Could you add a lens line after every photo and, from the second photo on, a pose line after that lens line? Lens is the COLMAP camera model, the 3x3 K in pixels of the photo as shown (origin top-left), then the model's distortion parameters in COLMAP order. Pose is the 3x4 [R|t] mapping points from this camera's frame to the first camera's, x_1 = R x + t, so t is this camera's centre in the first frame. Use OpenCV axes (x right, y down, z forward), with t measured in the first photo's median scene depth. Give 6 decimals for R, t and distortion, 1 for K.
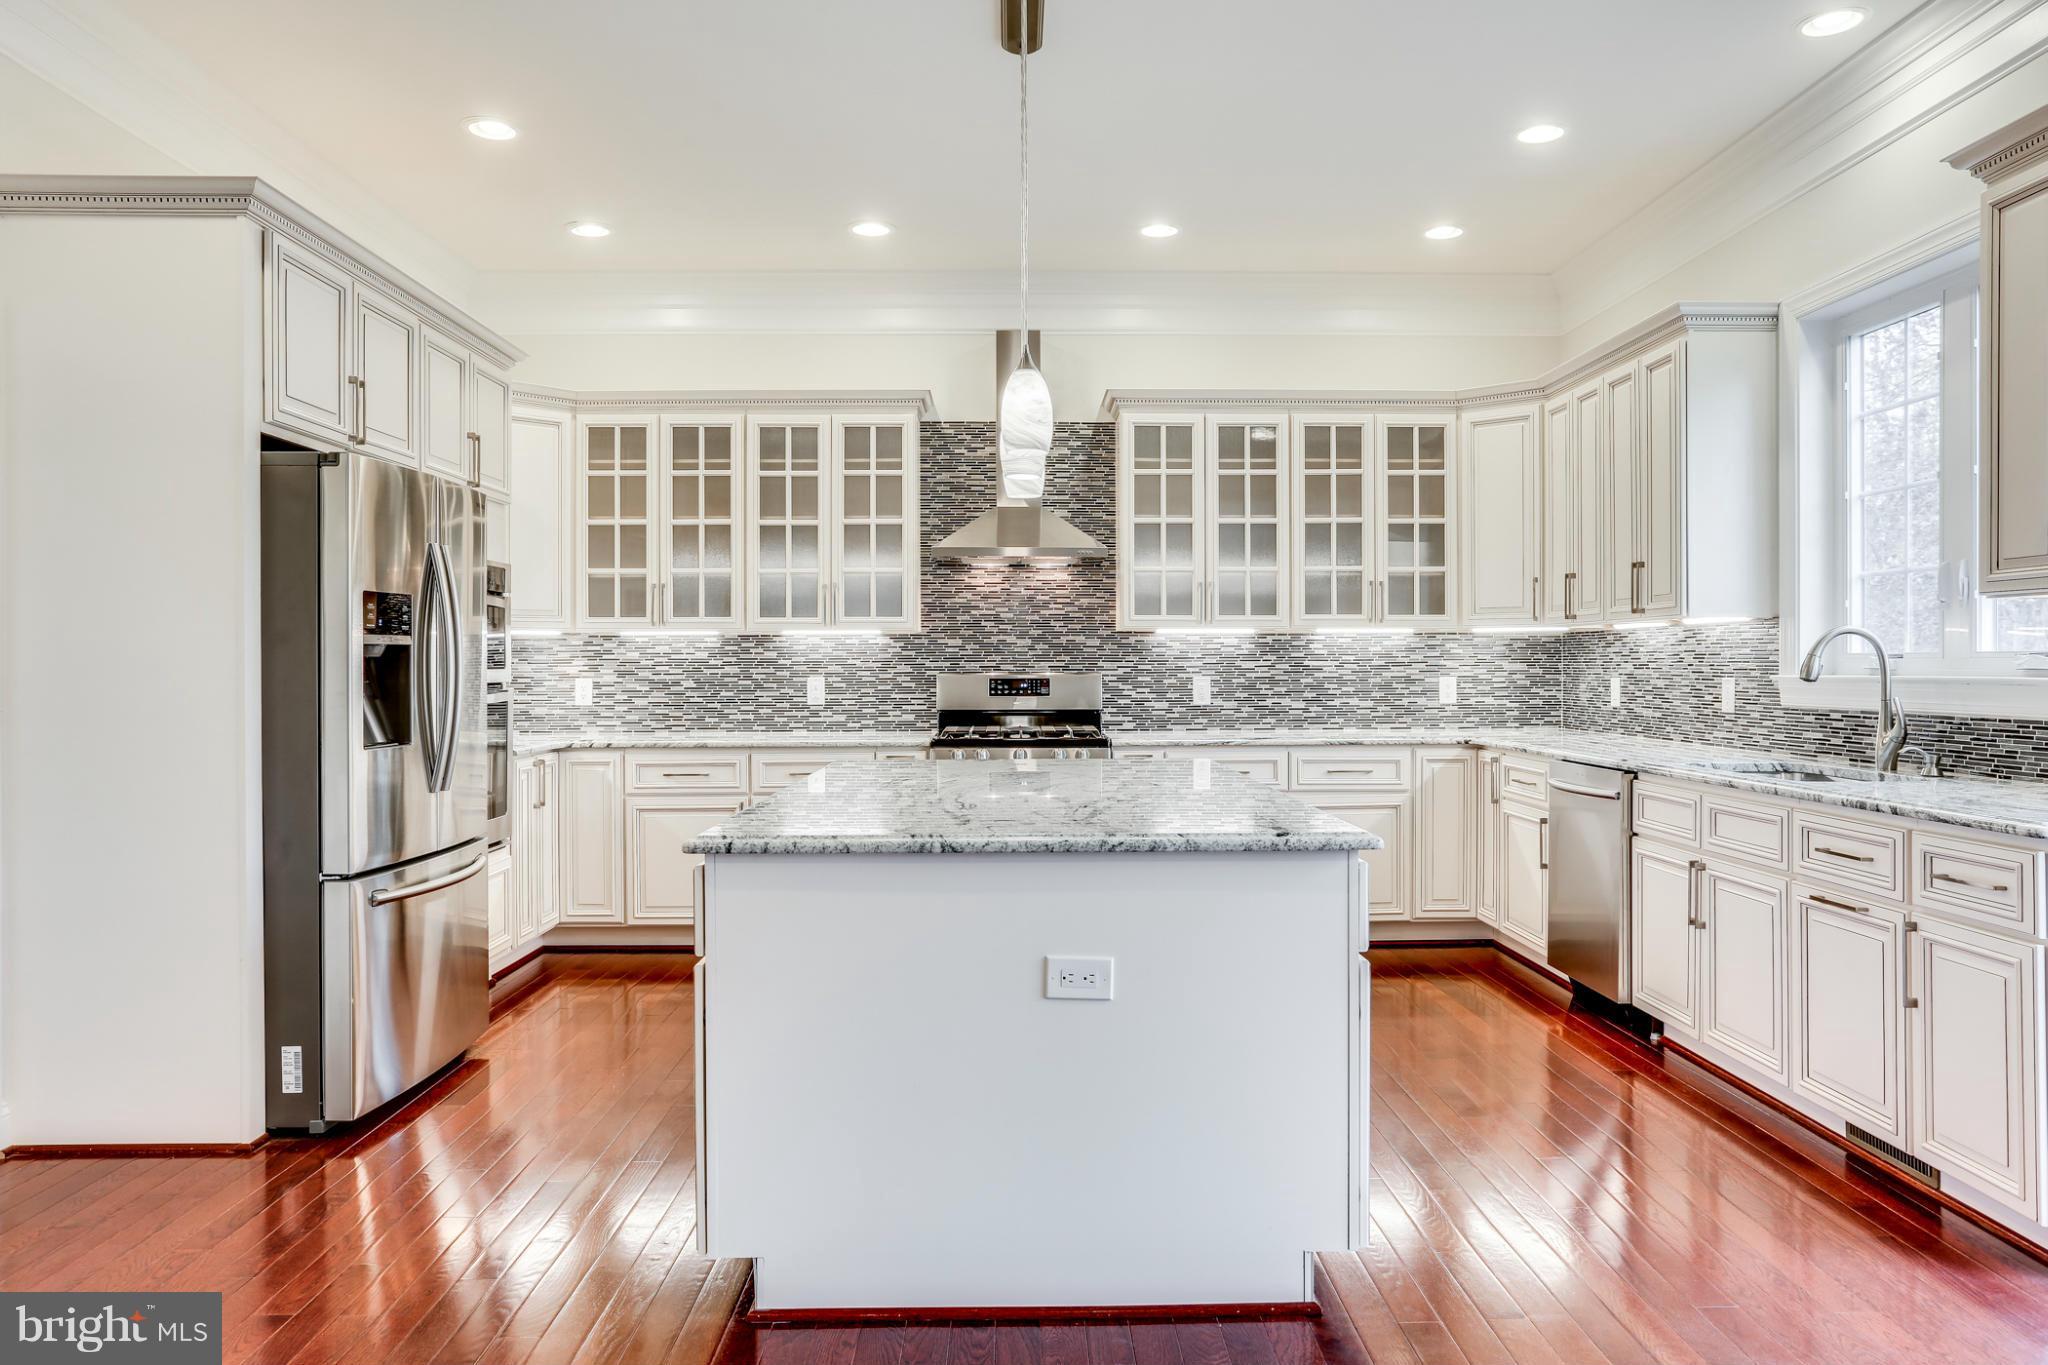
lens RADIAL K [[1378.7, 0, 1022.1], [0, 1378.7, 669.6], [0, 0, 1]] dist [-0.052120, 0.038152]
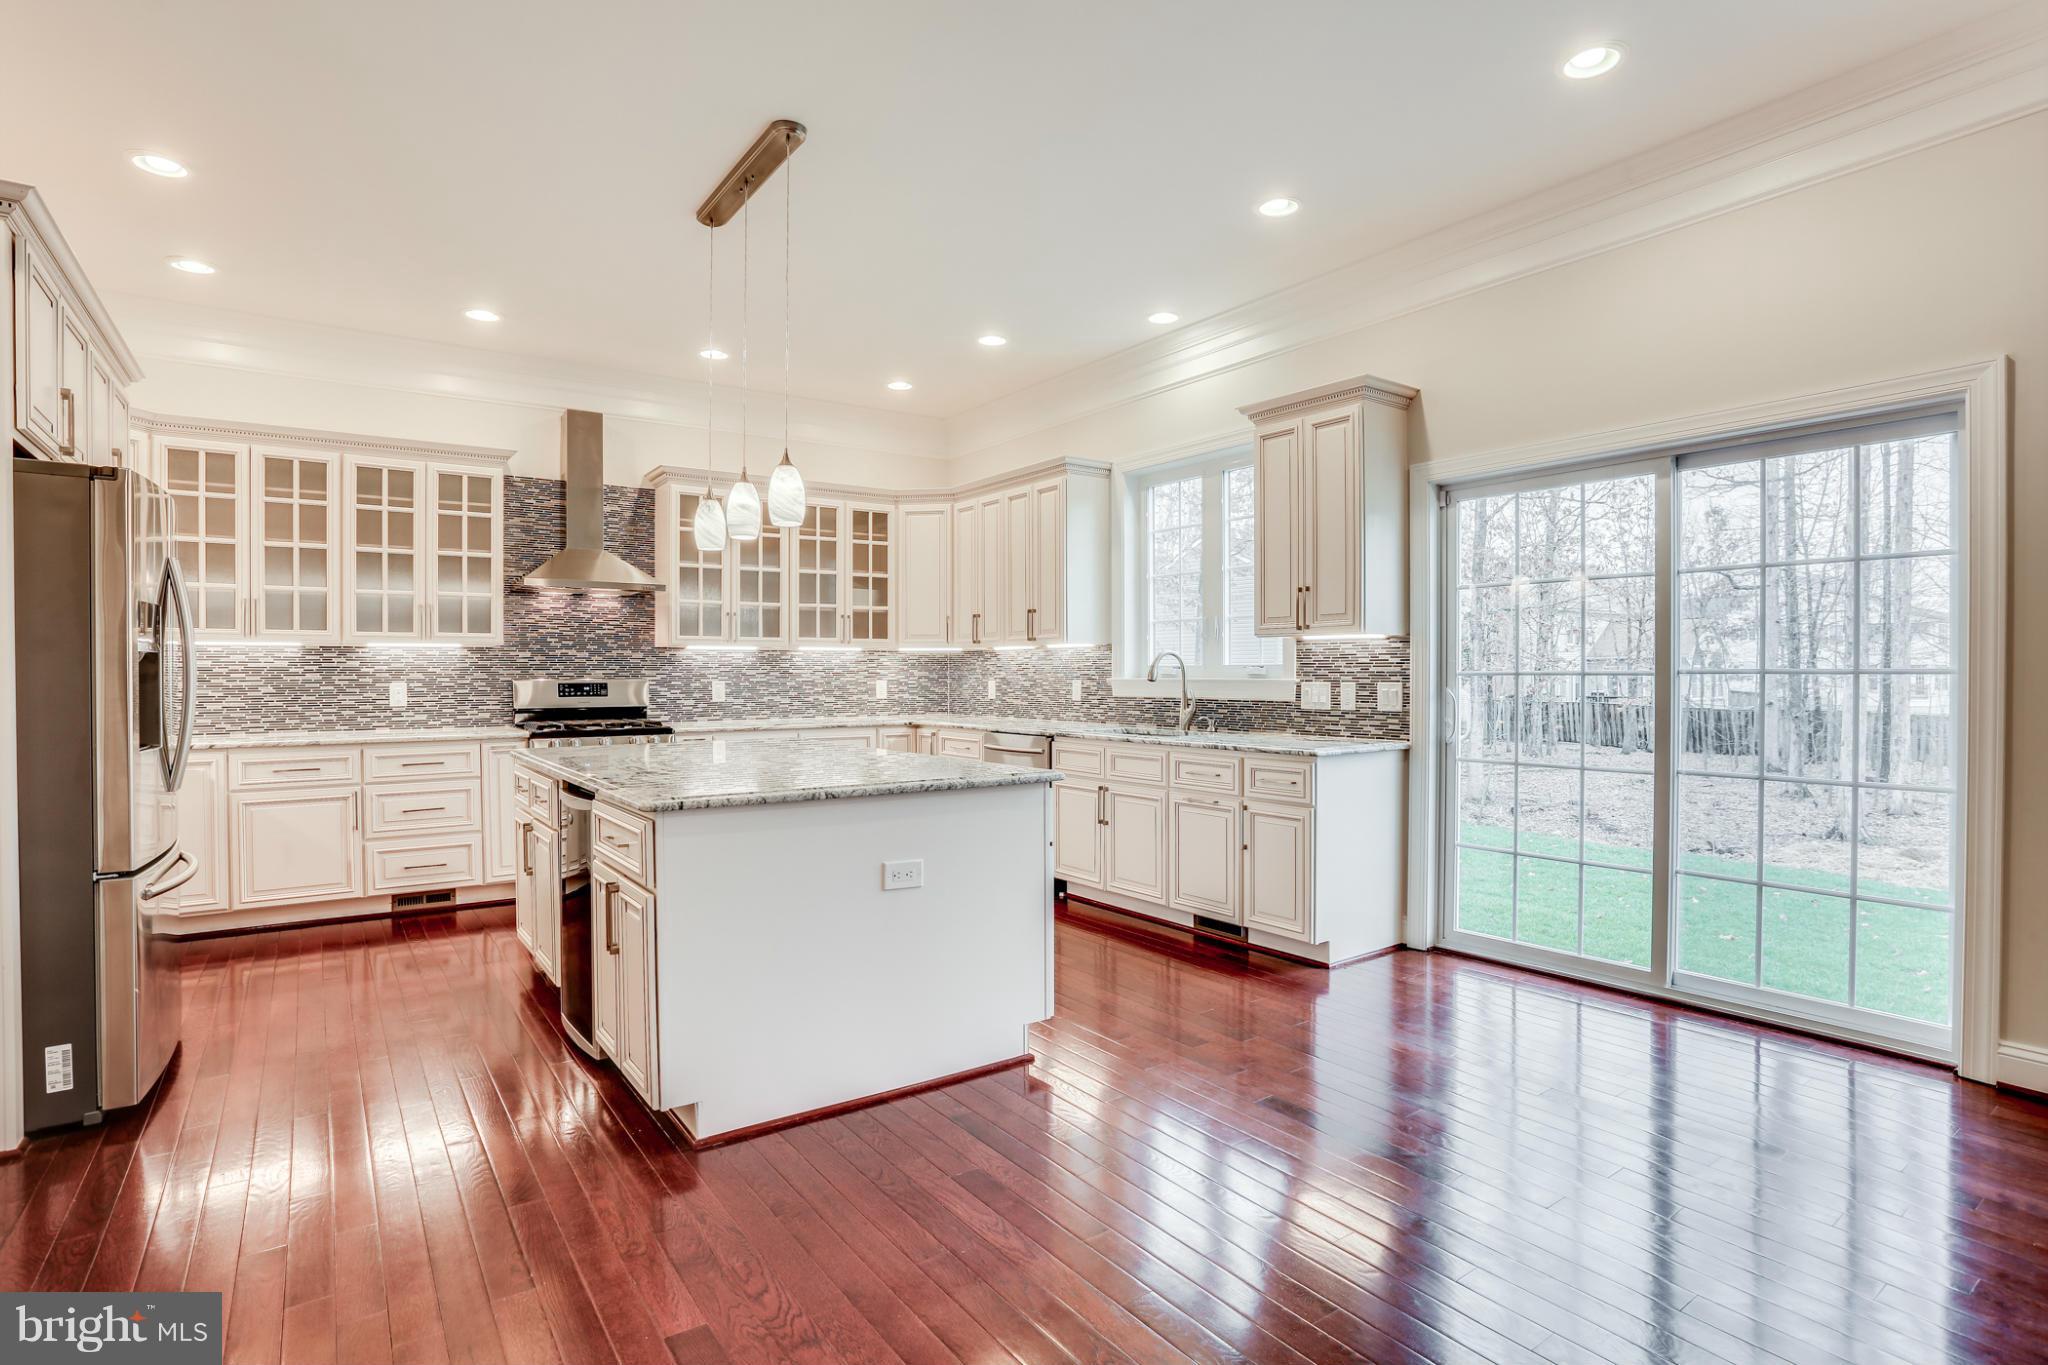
lens RADIAL K [[1025.2, 0, 1032.0], [0, 1025.2, 686.1], [0, 0, 1]] dist [-0.060158, 0.015291]
pose [[0.821986, -0.007165, 0.569463, -0.210986], [0.001907, 0.999950, 0.009829, 0.000765], [-0.569505, -0.006993, 0.821958, -0.010126]]
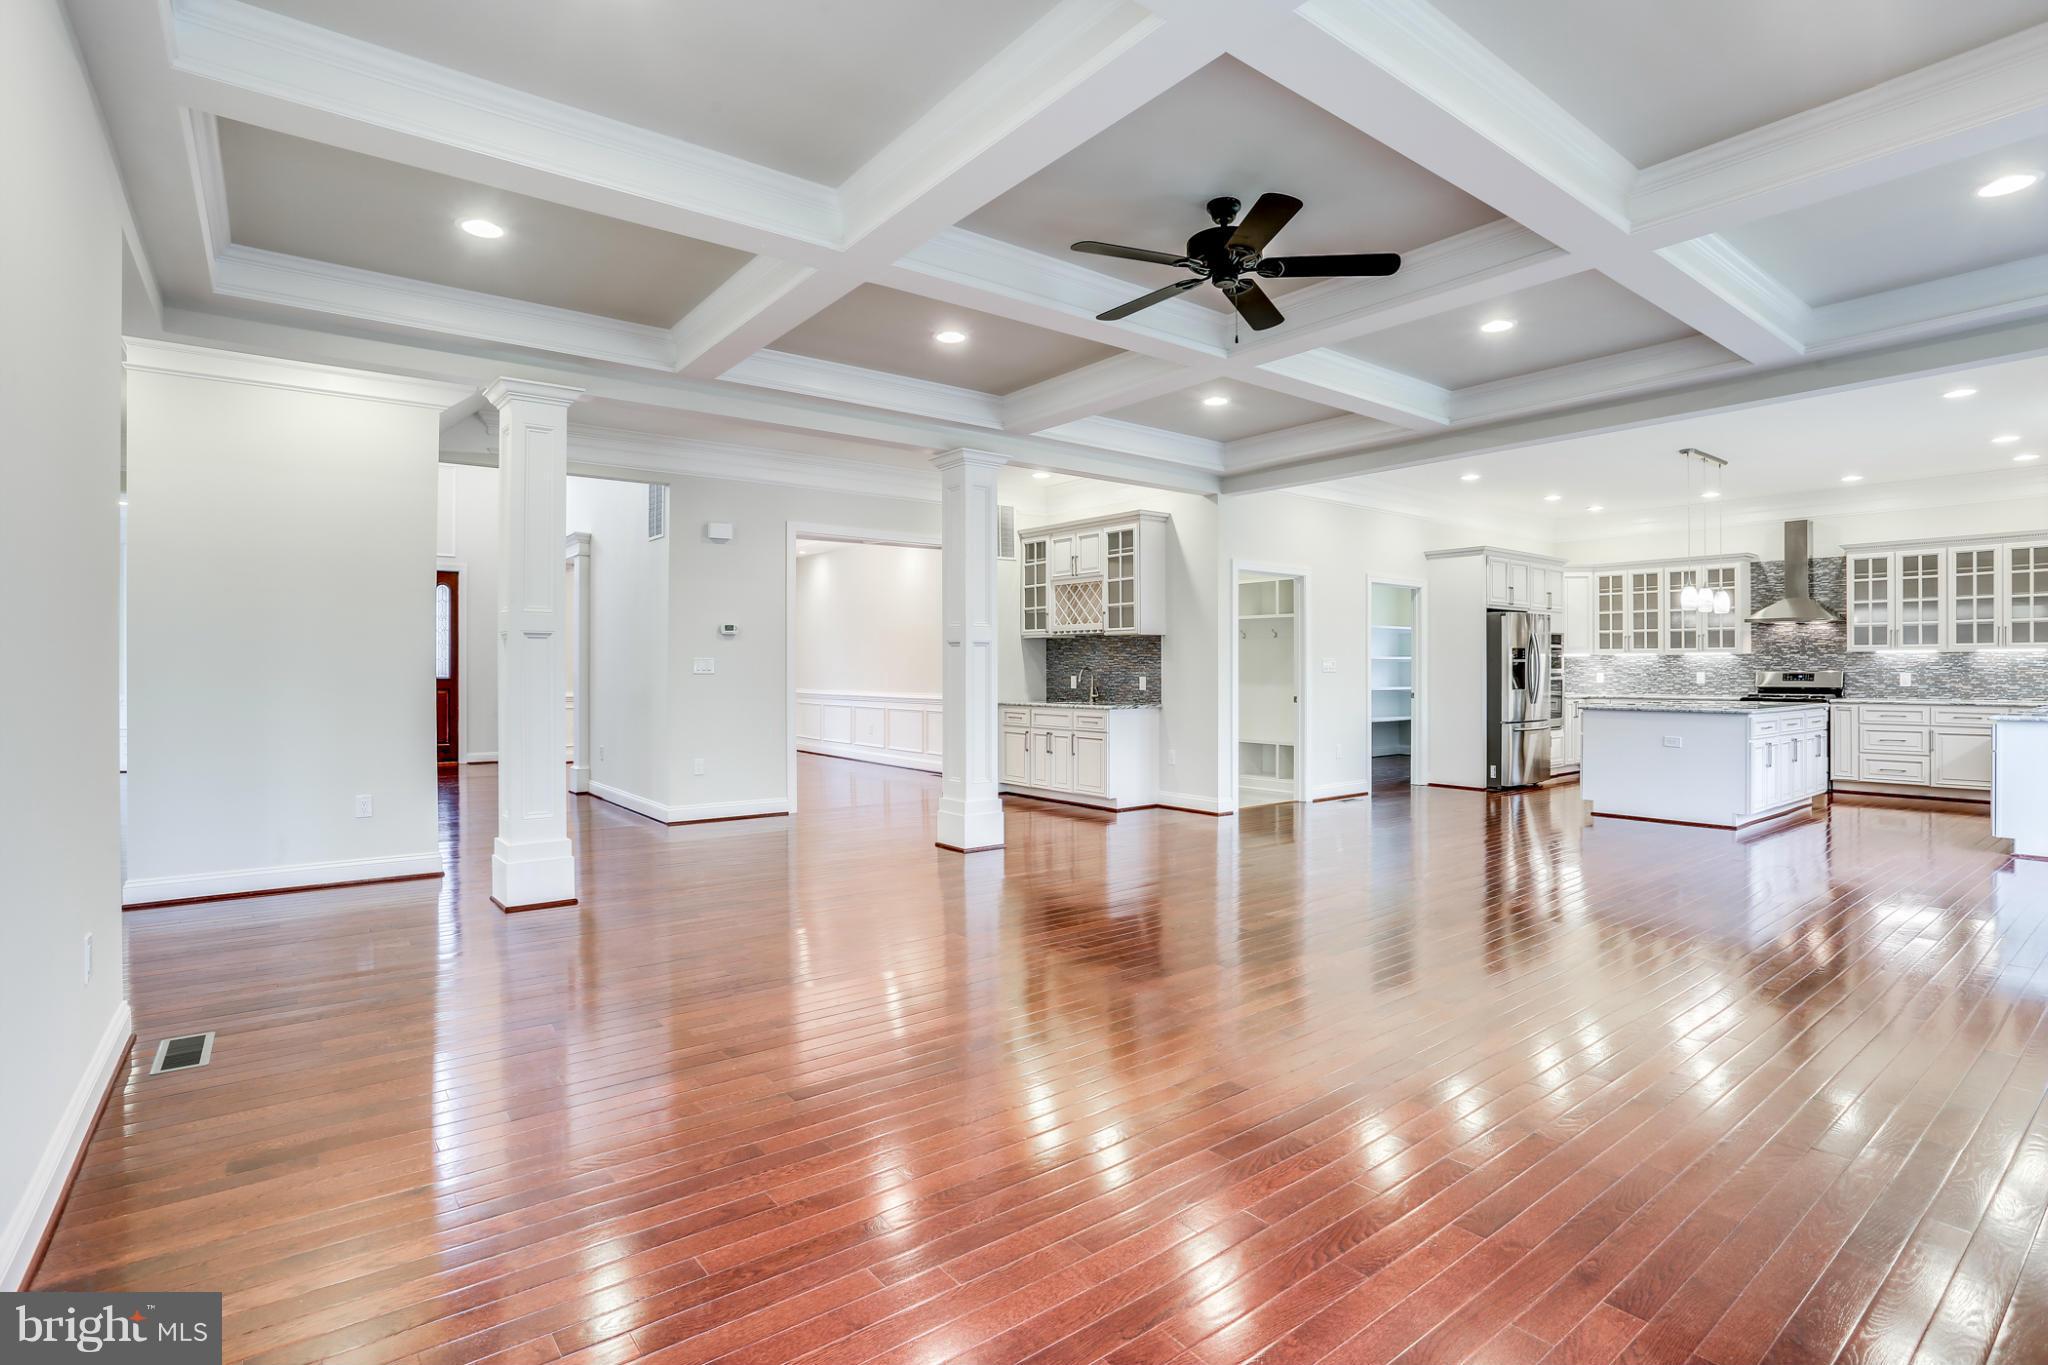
lens RADIAL K [[975.2, 0, 1040.9], [0, 975.2, 675.7], [0, 0, 1]] dist [-0.038095, 0.000603]
pose [[0.613950, 0.008182, -0.789303, 0.507675], [-0.001879, 0.999959, 0.008904, -0.001530], [0.789343, -0.003983, 0.613939, -1.027091]]
